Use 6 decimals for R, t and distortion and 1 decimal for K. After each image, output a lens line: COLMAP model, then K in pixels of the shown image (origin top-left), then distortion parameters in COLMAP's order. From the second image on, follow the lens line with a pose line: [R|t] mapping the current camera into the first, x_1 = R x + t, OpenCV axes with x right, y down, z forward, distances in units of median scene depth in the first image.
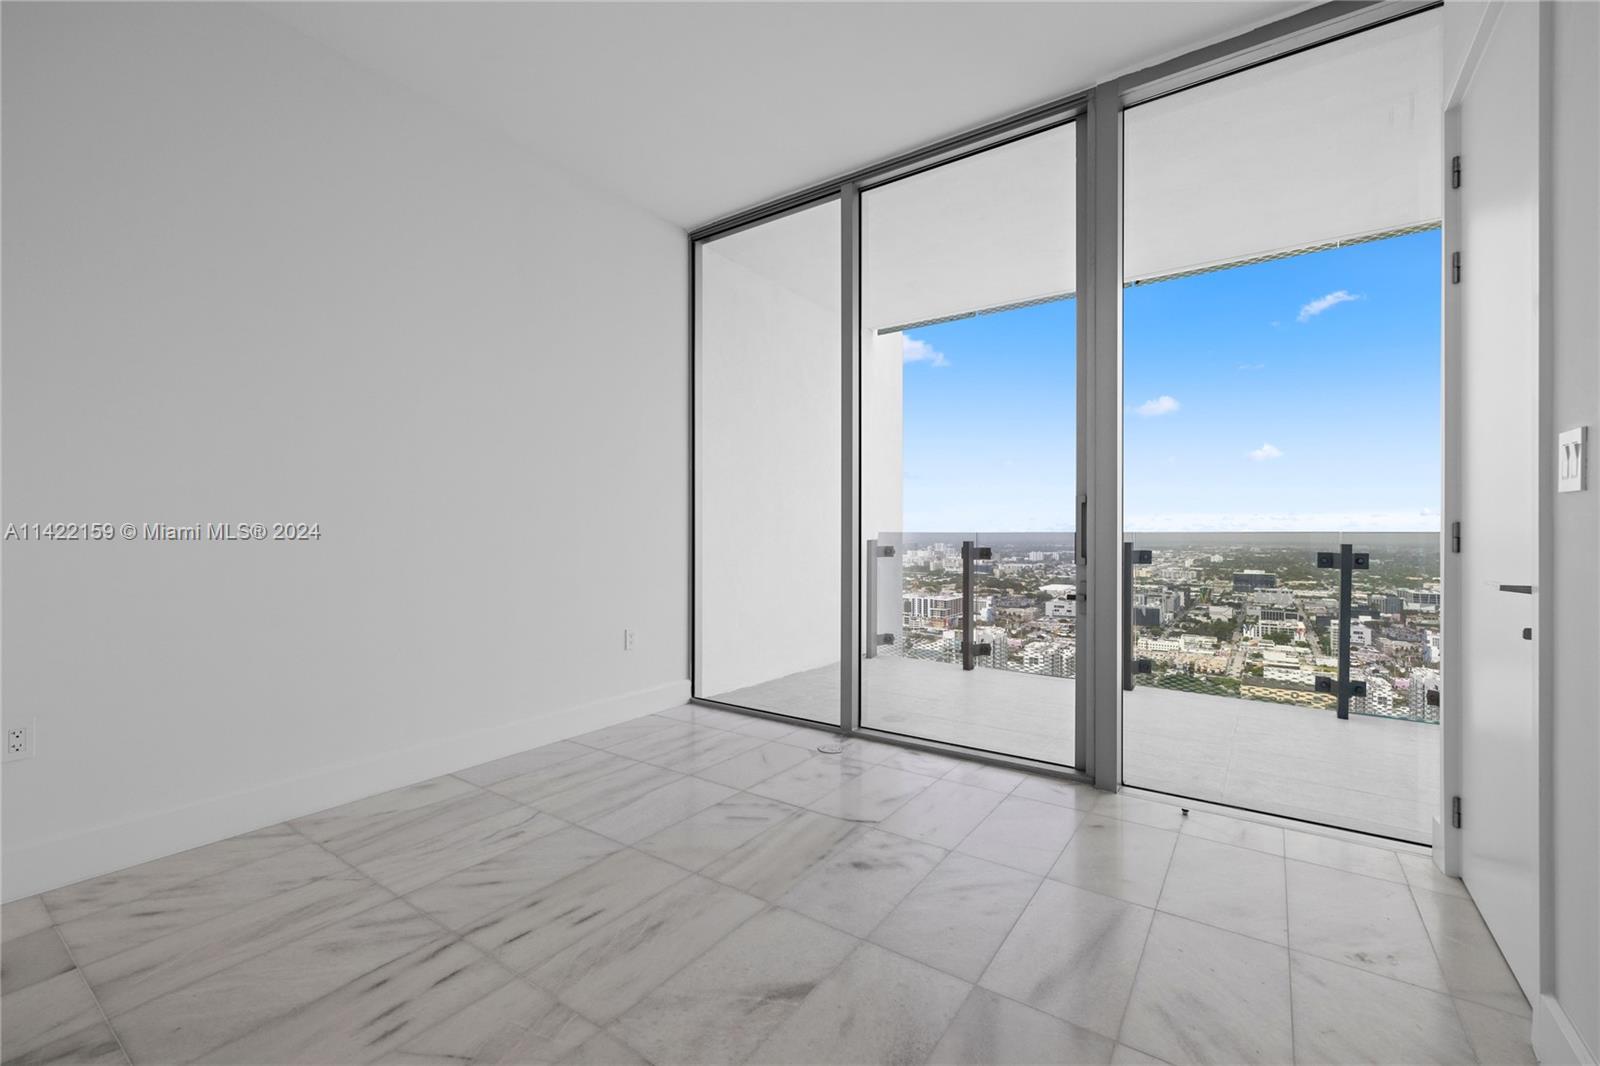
lens RADIAL K [[673.9, 0, 790.8], [0, 673.9, 529.2], [0, 0, 1]] dist [-0.001728, -0.000581]
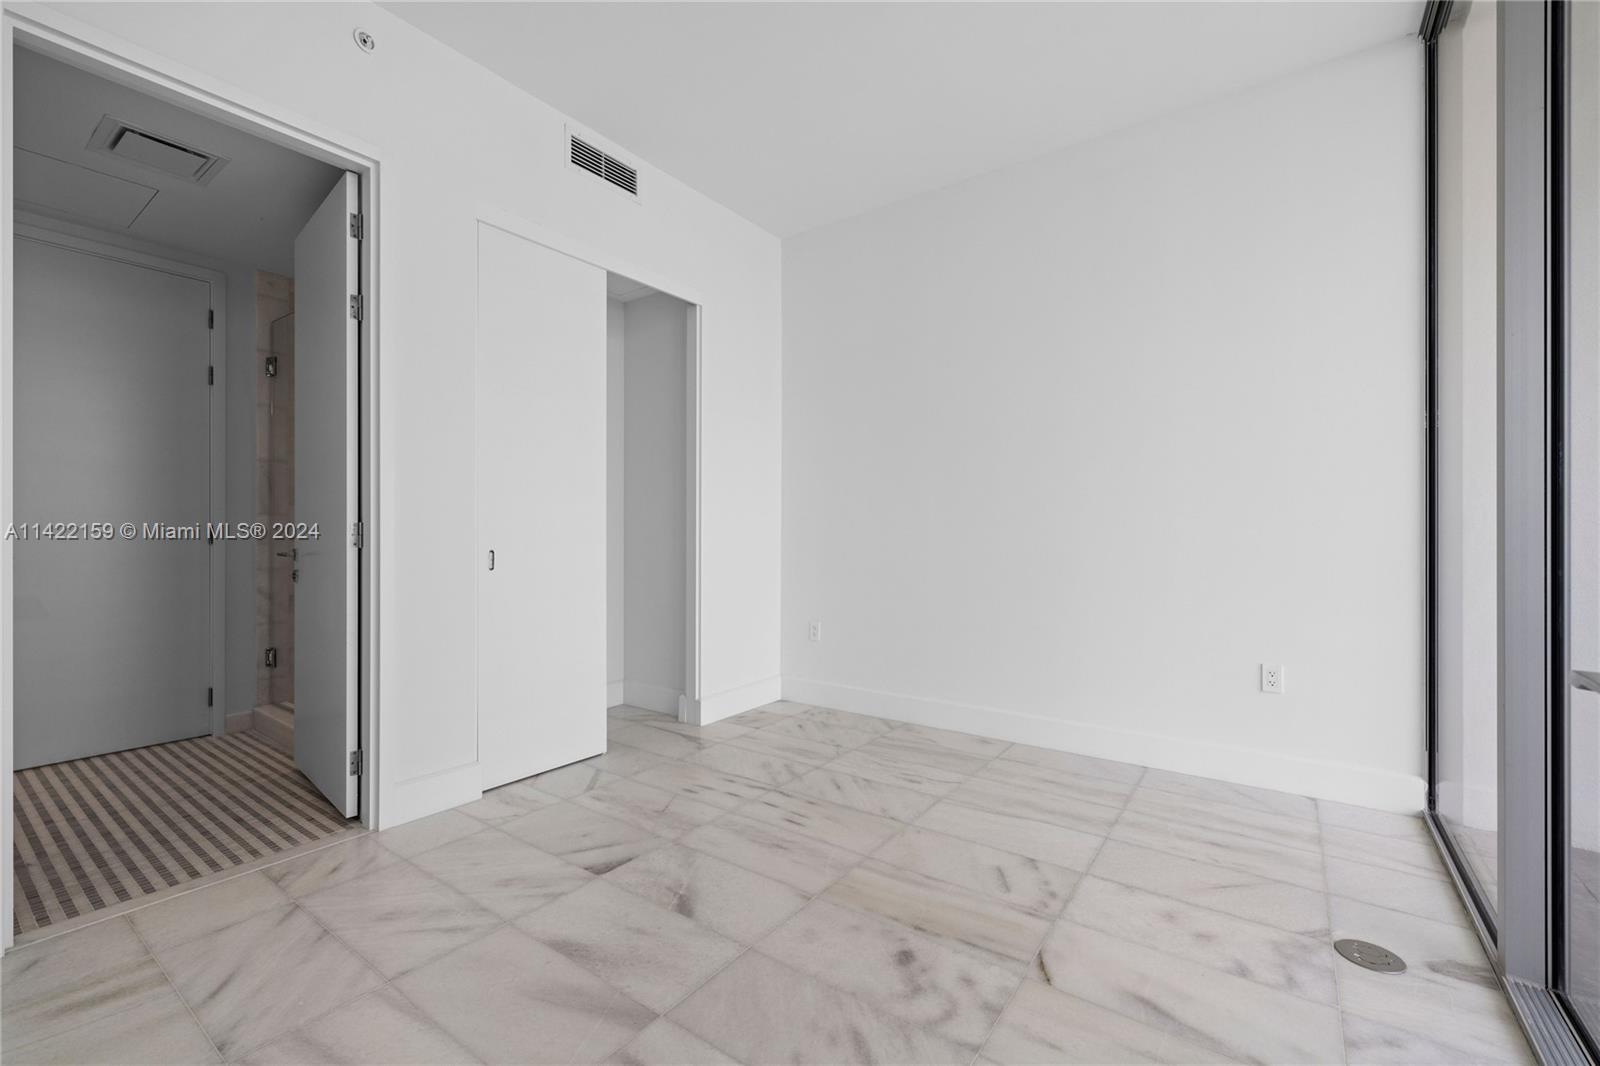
lens RADIAL K [[673.9, 0, 794.3], [0, 673.9, 532.7], [0, 0, 1]] dist [-0.001728, -0.000581]
pose [[-0.011891, -0.001876, -0.999928, 0.801915], [0.003083, 0.999993, -0.001913, 0.008835], [0.999925, -0.003106, -0.011885, 0.798786]]
